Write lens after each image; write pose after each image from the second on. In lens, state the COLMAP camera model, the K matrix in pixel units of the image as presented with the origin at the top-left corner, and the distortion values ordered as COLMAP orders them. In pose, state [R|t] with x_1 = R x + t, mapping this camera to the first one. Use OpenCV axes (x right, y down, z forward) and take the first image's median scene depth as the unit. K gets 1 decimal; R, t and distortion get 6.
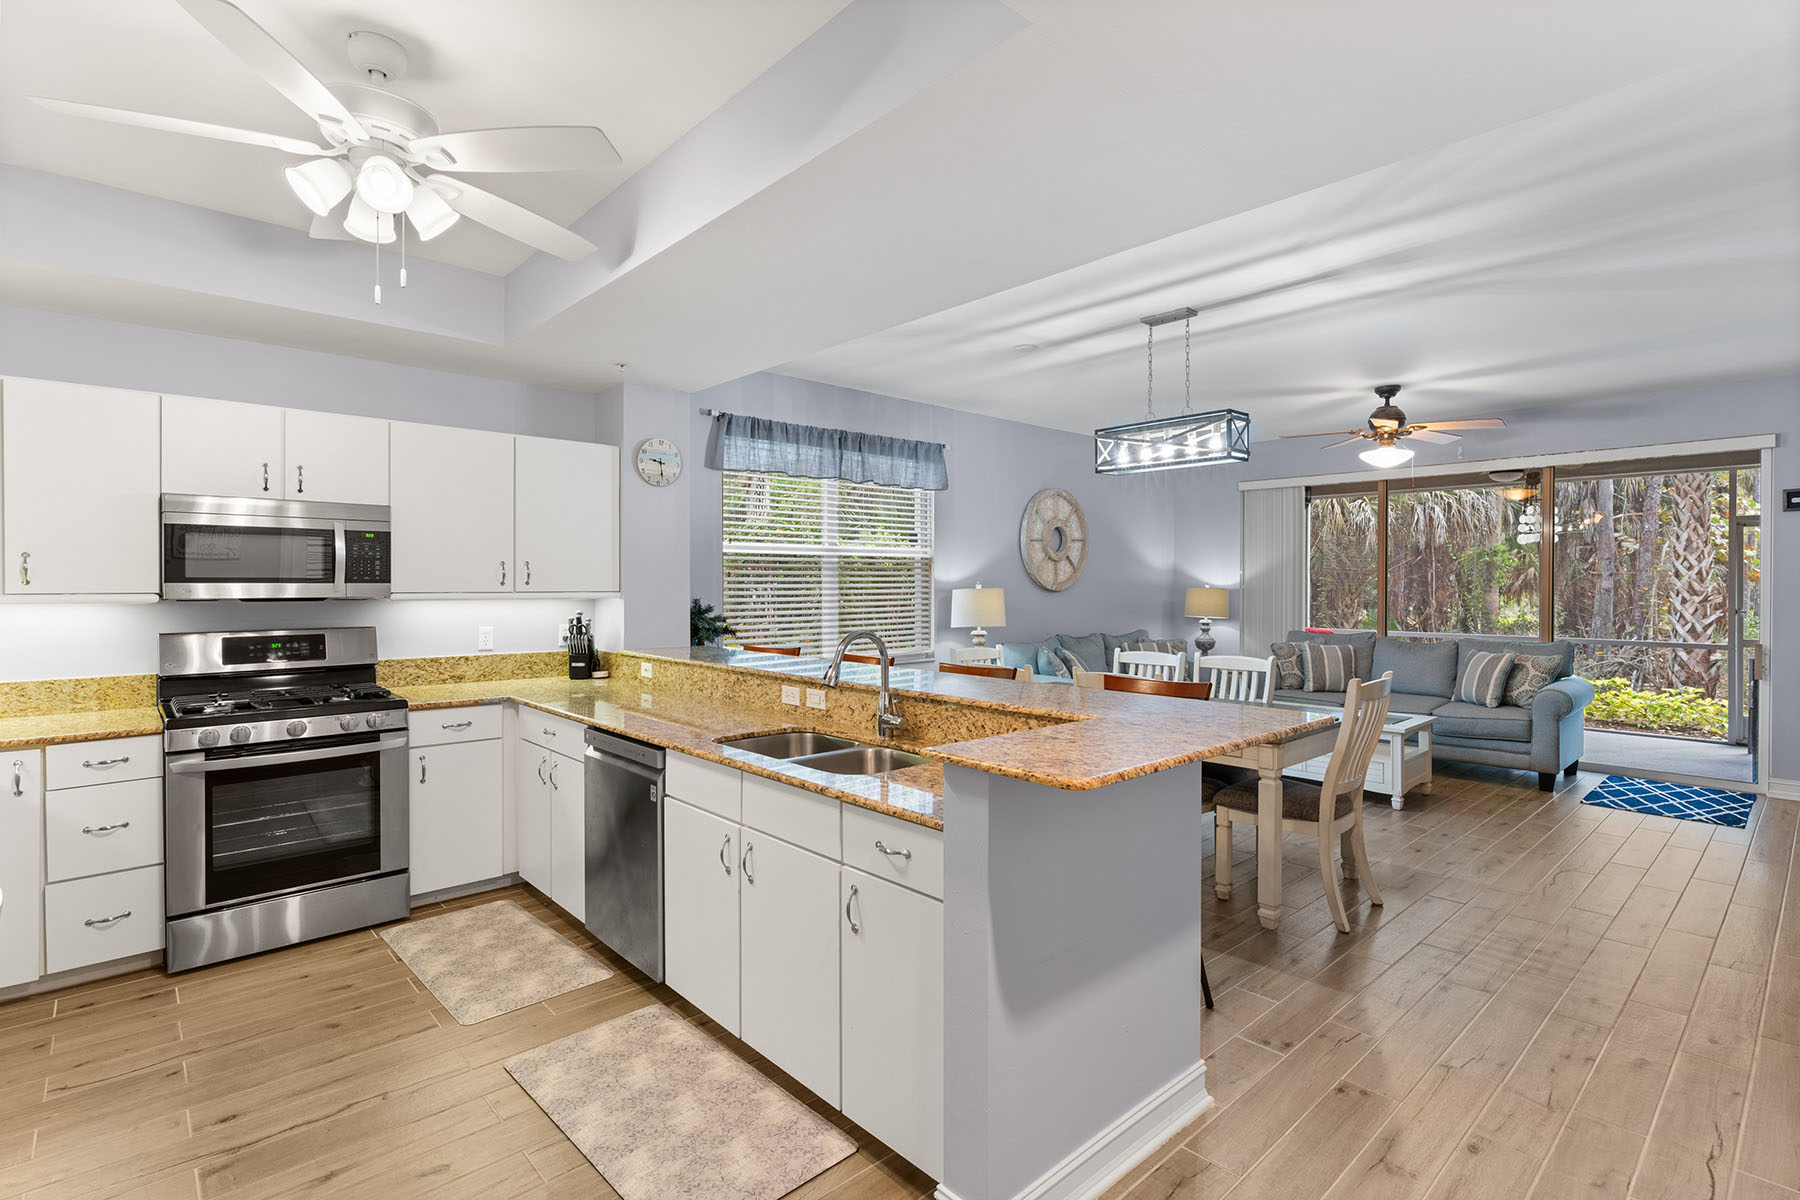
lens RADIAL K [[855.8, 0, 890.7], [0, 855.8, 588.0], [0, 0, 1]] dist [0.004769, -0.000433]
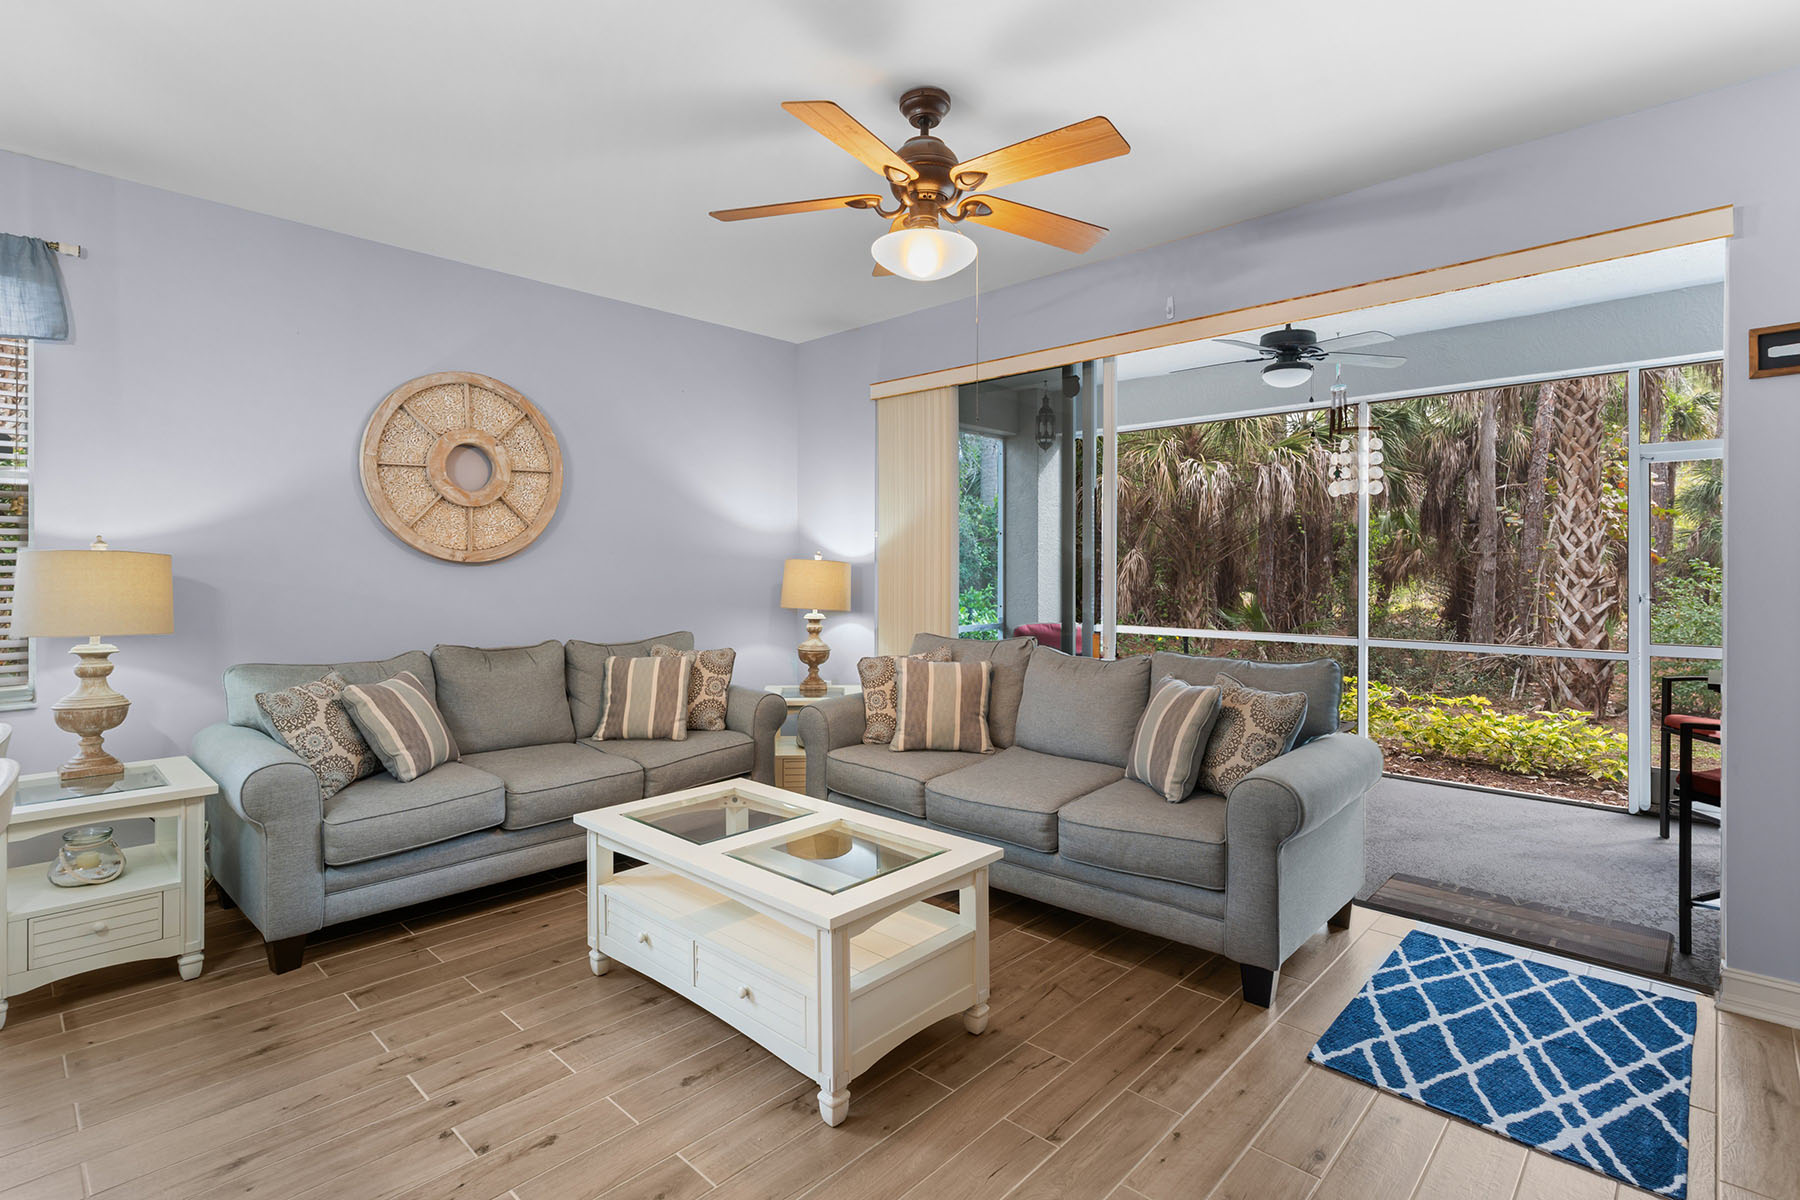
lens RADIAL K [[861.5, 0, 888.0], [0, 861.5, 572.0], [0, 0, 1]] dist [0.001275, -0.000310]
pose [[0.997564, 0.000751, 0.069756, 0.494485], [-0.000555, 0.999996, -0.002833, 0.012644], [-0.069758, 0.002787, 0.997560, 0.516721]]
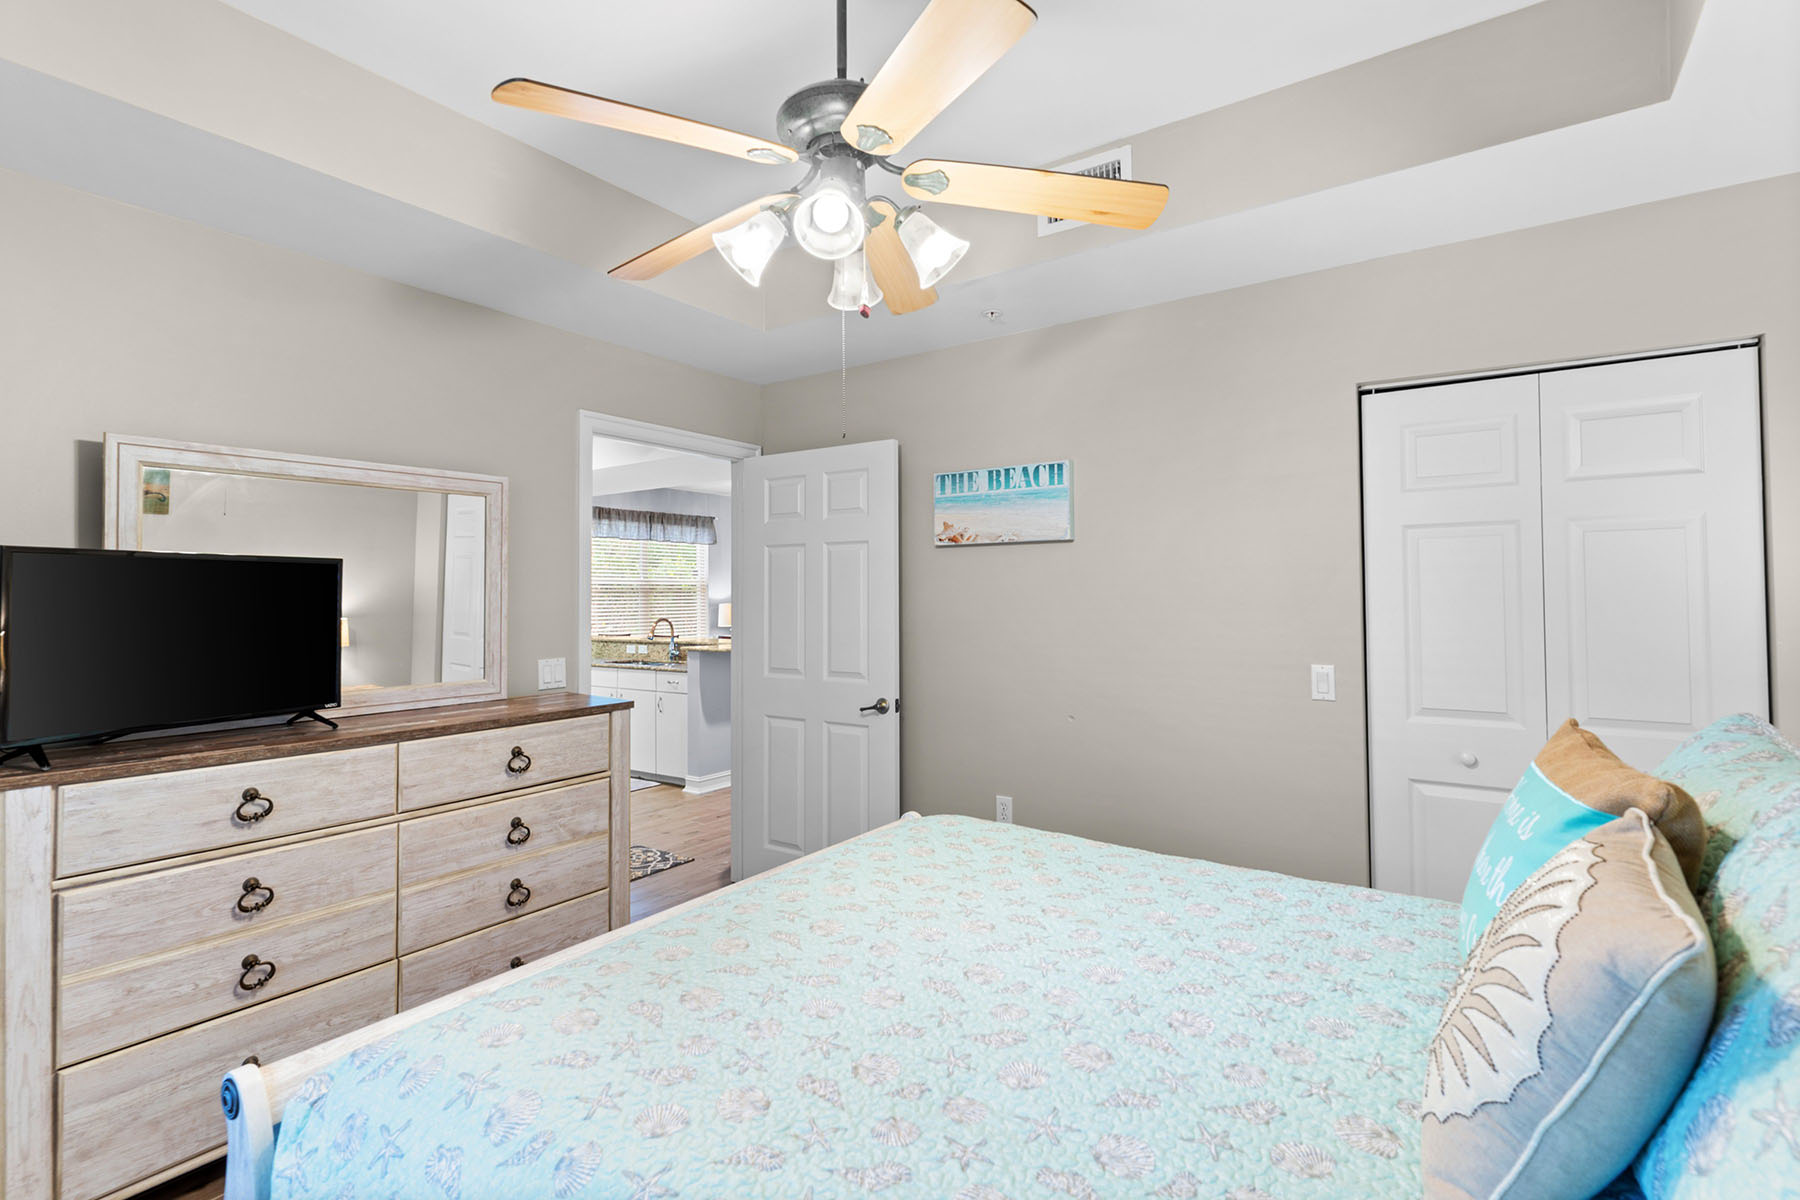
lens RADIAL K [[863.1, 0, 892.0], [0, 863.1, 619.7], [0, 0, 1]] dist [0.000921, -0.000025]
pose [[0.975720, -0.008338, 0.218864, 0.031675], [0.004869, 0.999854, 0.016382, 0.007051], [-0.218969, -0.014919, 0.975618, -0.749557]]
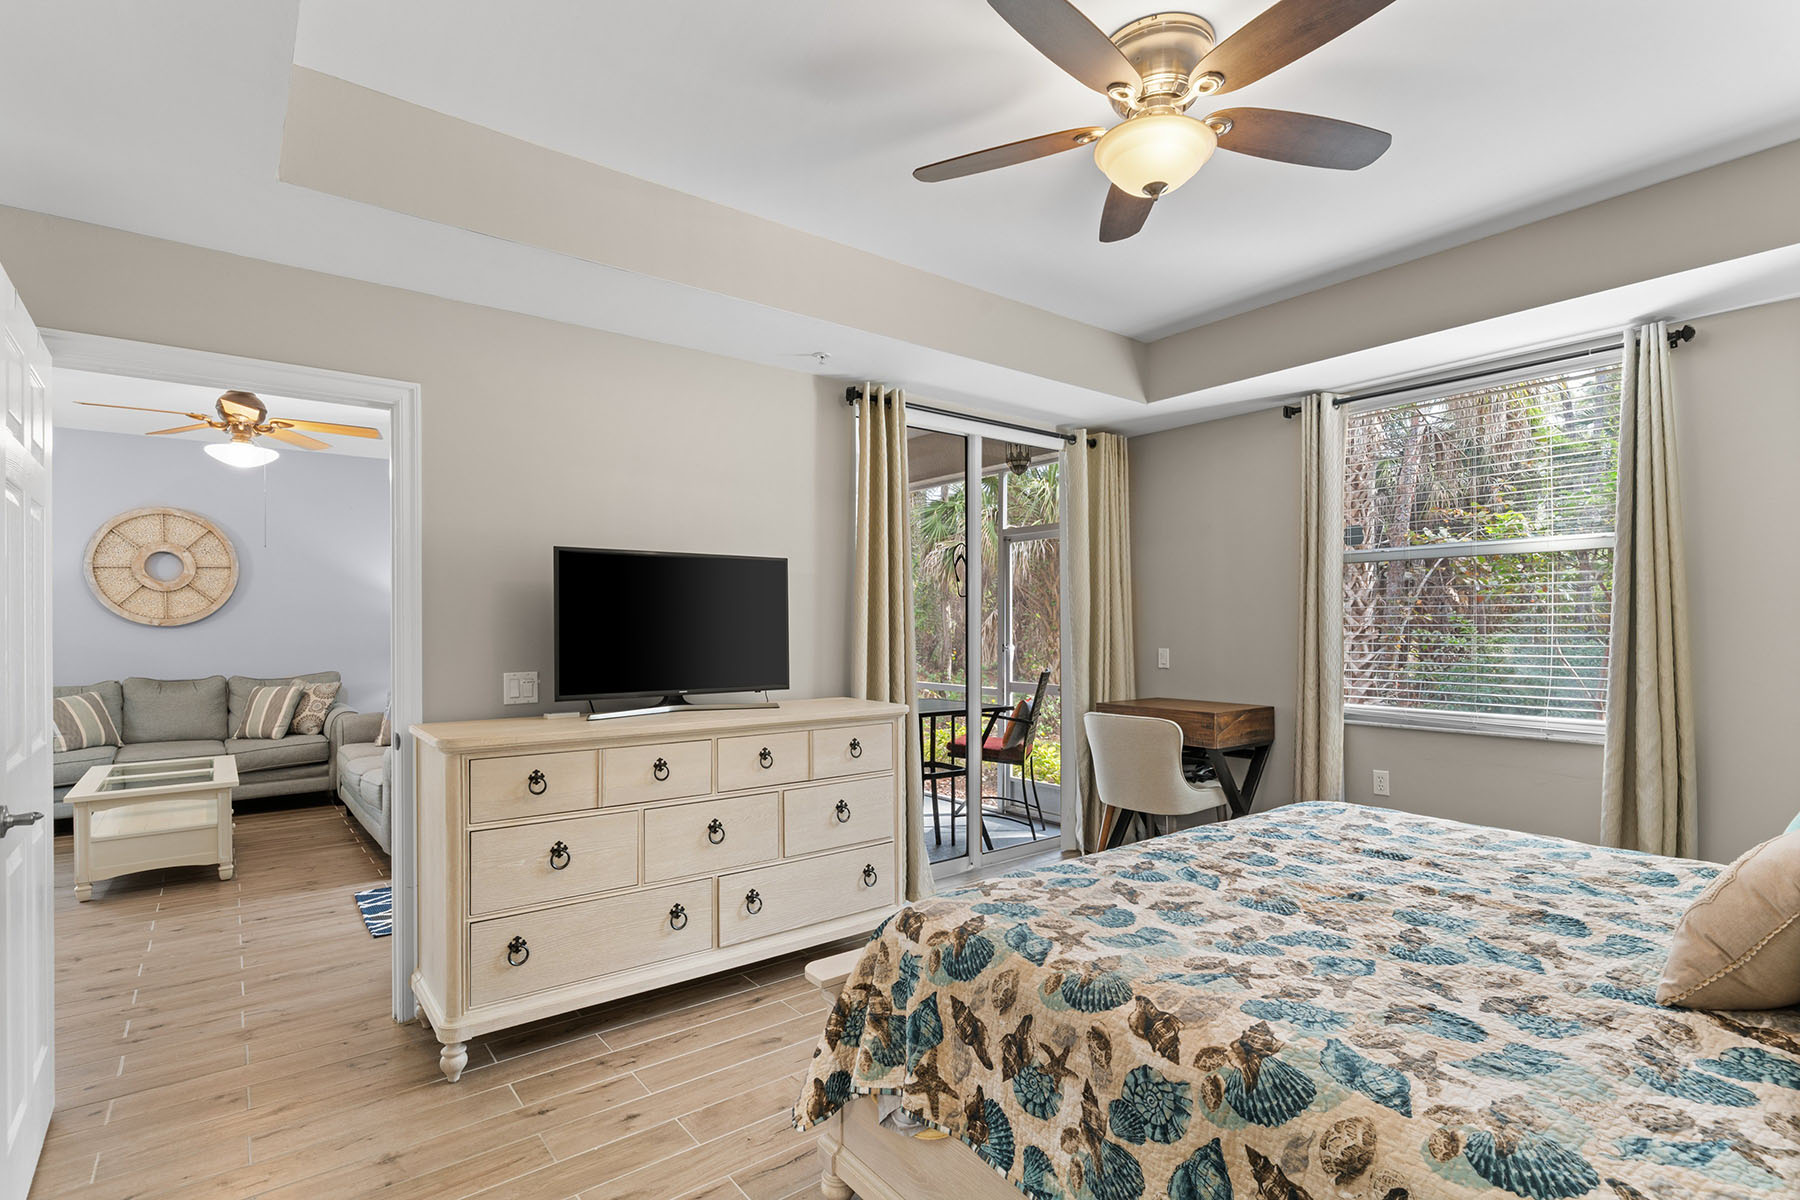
lens RADIAL K [[863.1, 0, 892.0], [0, 863.1, 619.7], [0, 0, 1]] dist [0.000921, -0.000025]
pose [[0.997286, -0.005815, -0.073392, 1.160970], [0.004908, 0.999909, -0.012534, 0.013191], [0.073458, 0.012140, 0.997224, 0.224749]]
